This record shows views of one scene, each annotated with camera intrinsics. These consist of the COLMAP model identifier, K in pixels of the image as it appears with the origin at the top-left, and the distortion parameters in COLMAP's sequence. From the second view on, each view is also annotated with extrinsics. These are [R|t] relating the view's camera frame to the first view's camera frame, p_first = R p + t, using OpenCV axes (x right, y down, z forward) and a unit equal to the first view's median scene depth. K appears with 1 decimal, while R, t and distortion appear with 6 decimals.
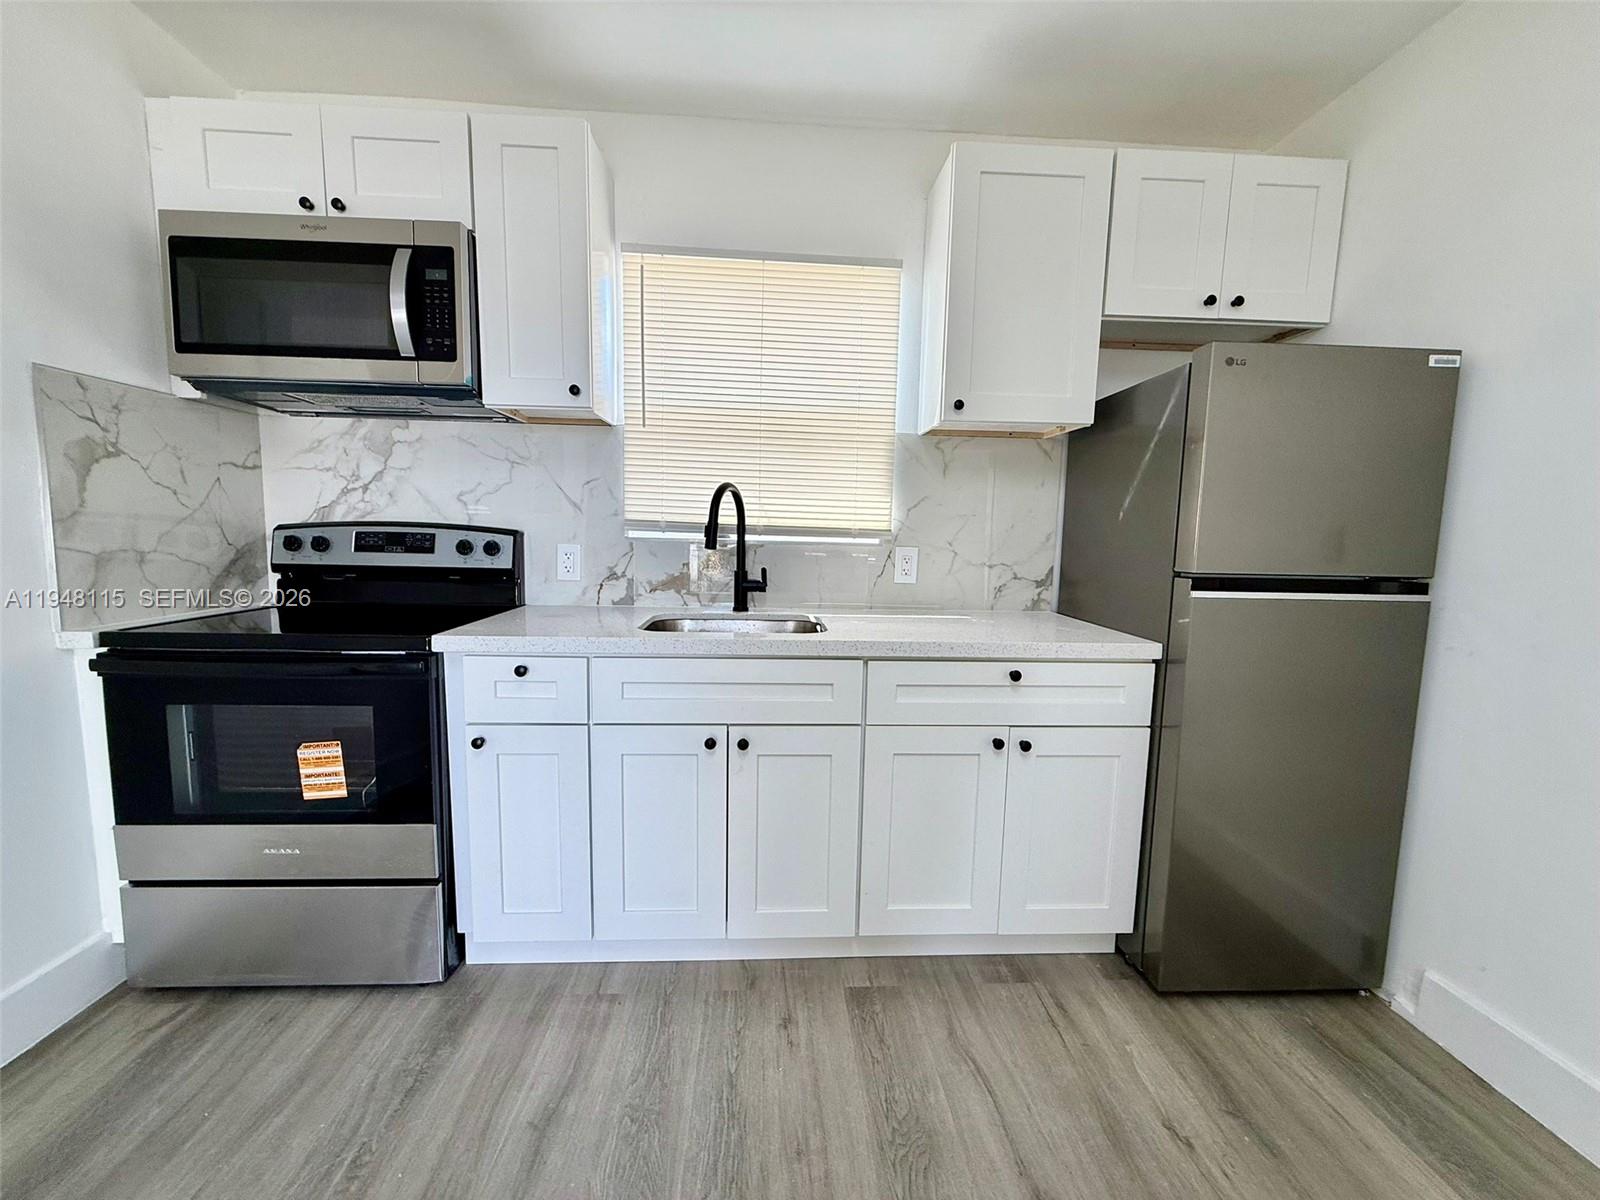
lens RADIAL K [[637.8, 0, 796.9], [0, 637.8, 600.0], [0, 0, 1]] dist [0.000907, -0.000359]
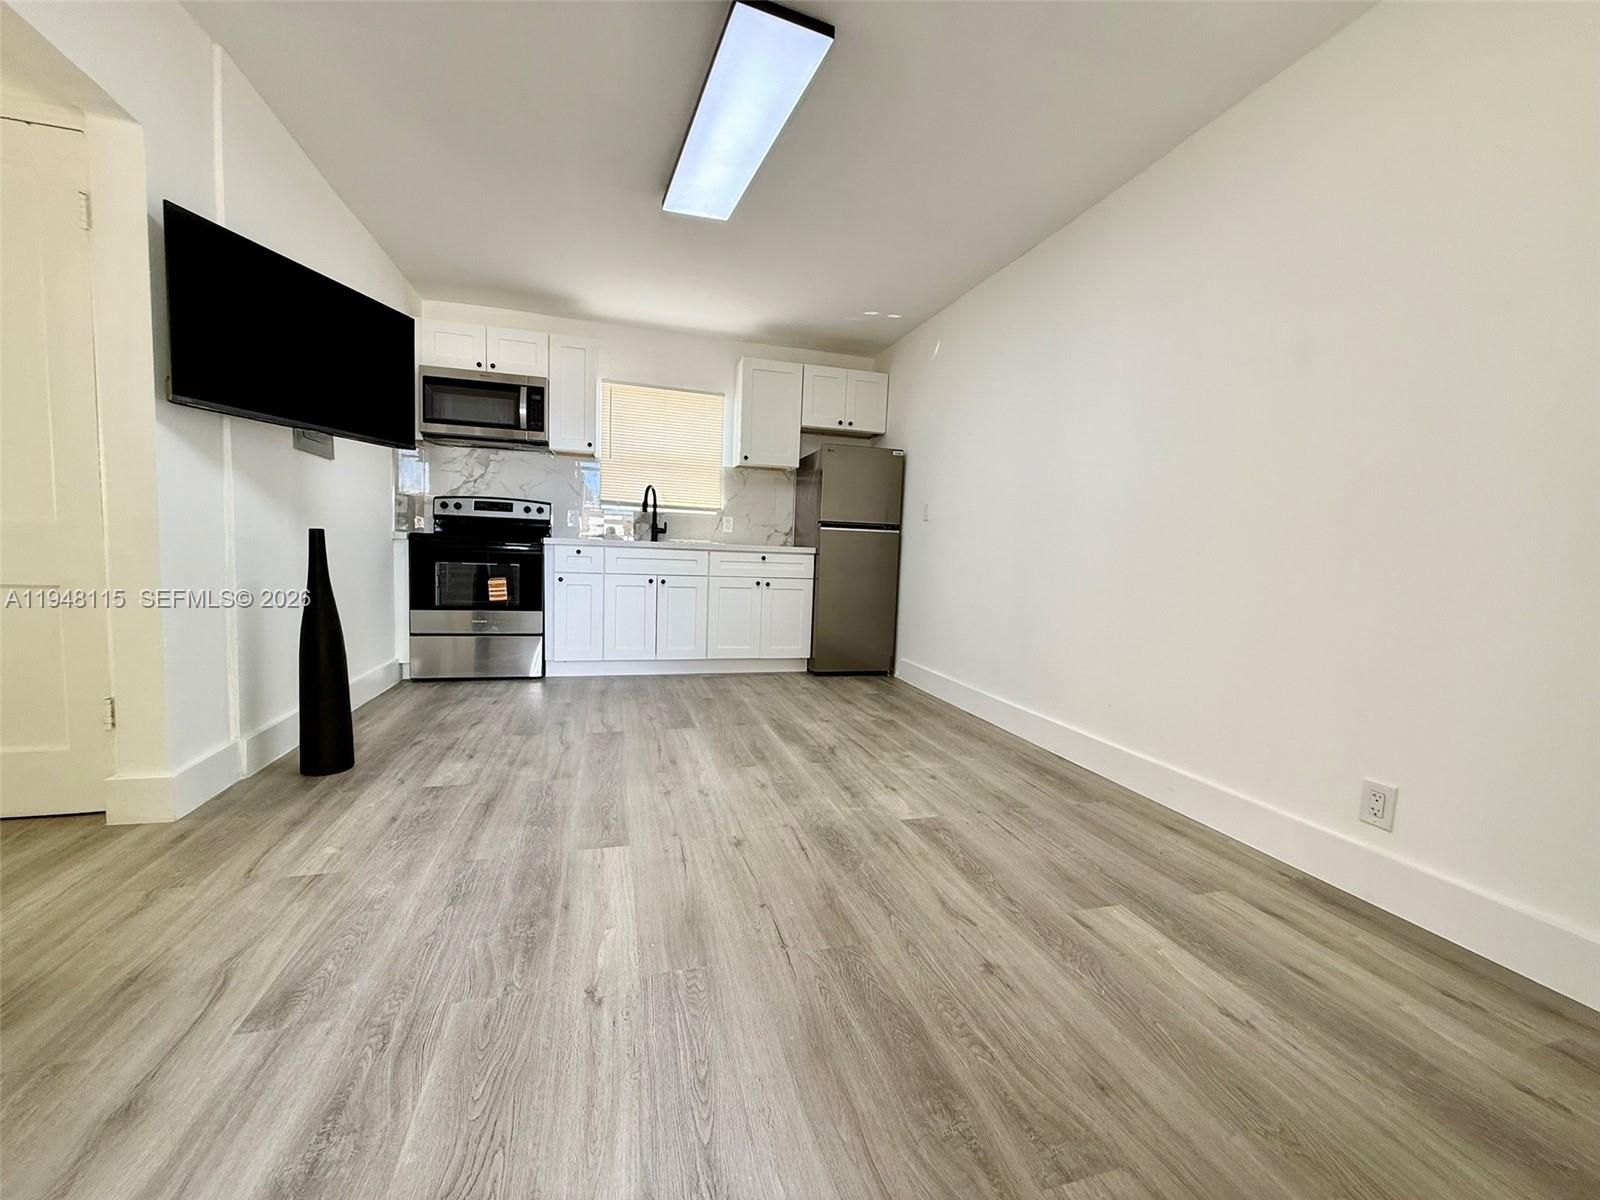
lens RADIAL K [[637.8, 0, 794.9], [0, 637.8, 598.6], [0, 0, 1]] dist [0.000907, -0.000359]
pose [[0.974684, -0.002443, 0.223575, -0.115231], [0.007503, 0.999735, -0.021785, 0.287840], [-0.223462, 0.022911, 0.974443, -1.386337]]
